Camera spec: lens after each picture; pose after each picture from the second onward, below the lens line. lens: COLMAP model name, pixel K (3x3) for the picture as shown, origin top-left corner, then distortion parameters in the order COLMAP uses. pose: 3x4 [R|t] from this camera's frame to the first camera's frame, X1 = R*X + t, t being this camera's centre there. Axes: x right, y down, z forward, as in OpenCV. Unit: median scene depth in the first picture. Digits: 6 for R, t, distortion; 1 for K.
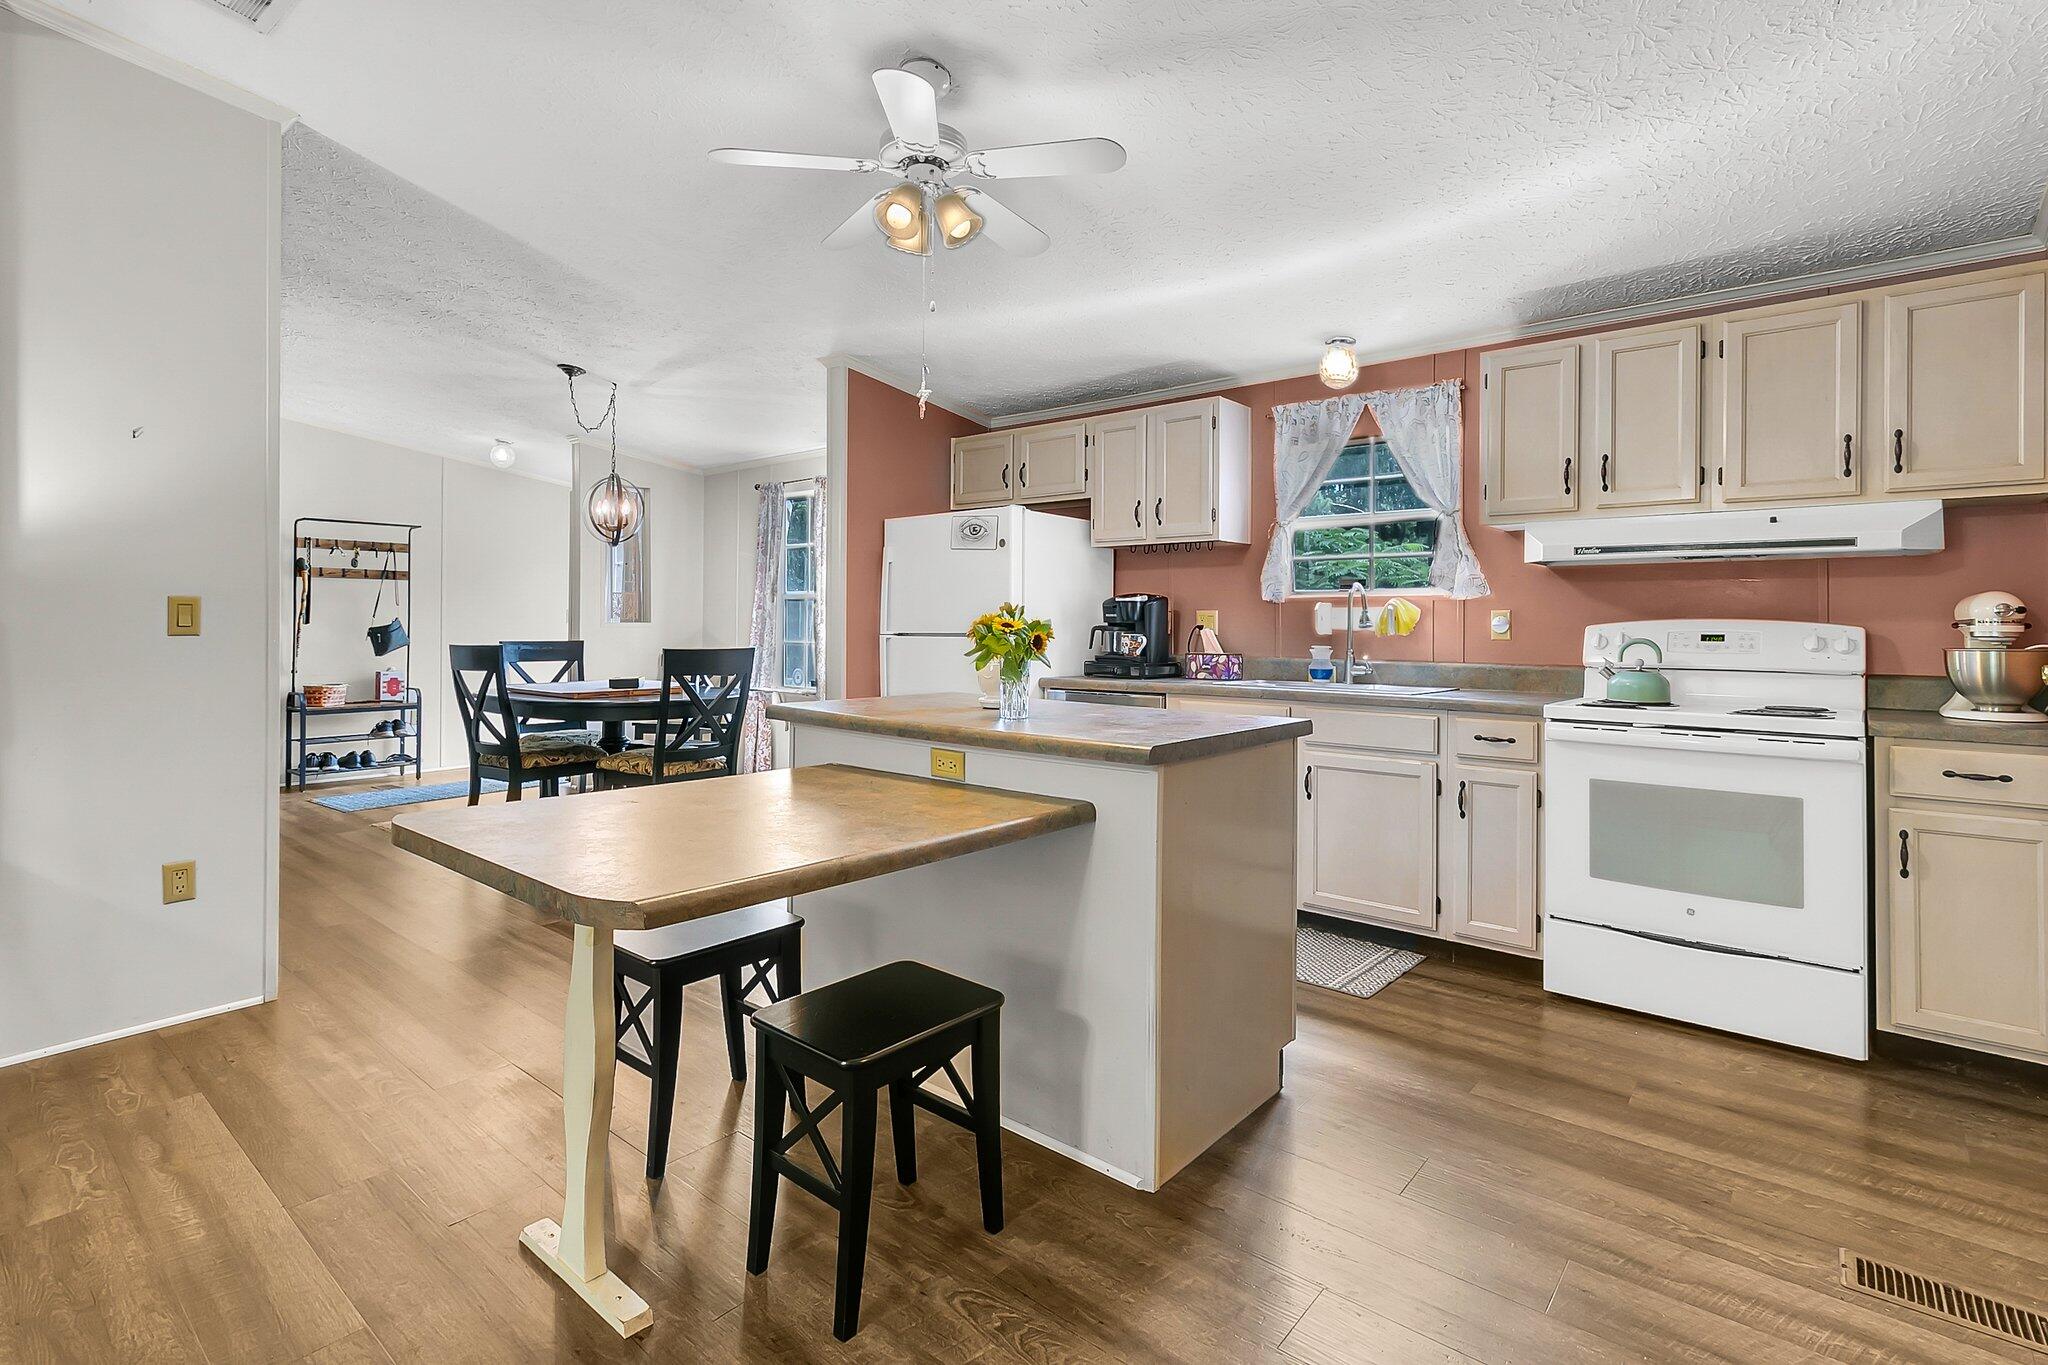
lens RADIAL K [[987.3, 0, 1014.8], [0, 987.3, 616.9], [0, 0, 1]] dist [0.003583, 0.001813]
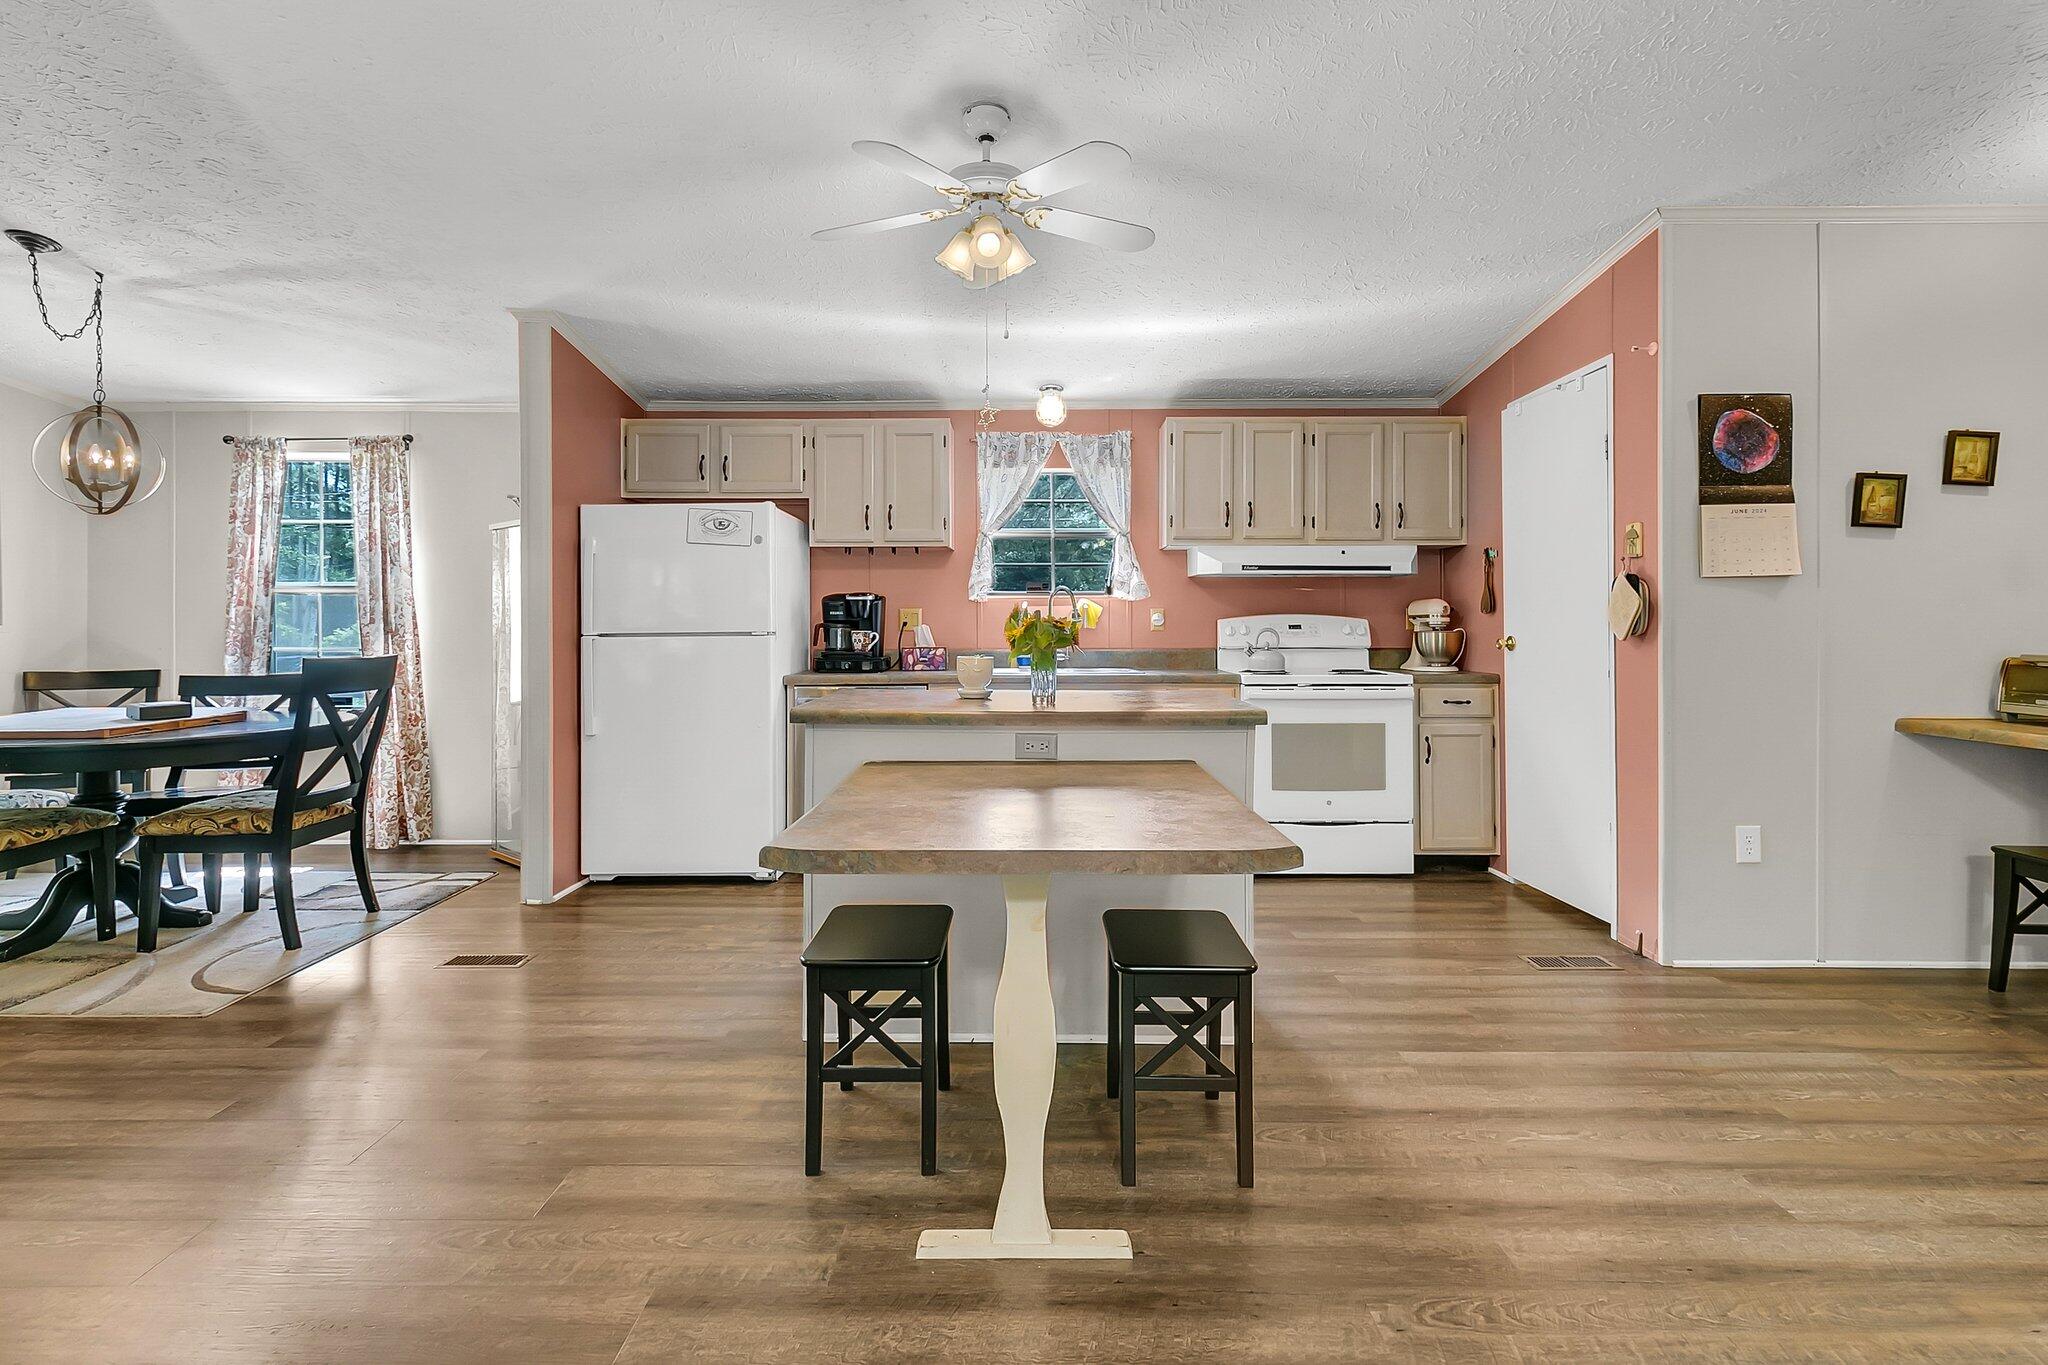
lens RADIAL K [[987.3, 0, 1013.4], [0, 987.3, 626.1], [0, 0, 1]] dist [0.003583, 0.001813]
pose [[0.764936, -0.010564, 0.644019, -0.460072], [0.002642, 0.999909, 0.013263, -0.001361], [-0.644100, -0.008444, 0.764894, 0.088477]]
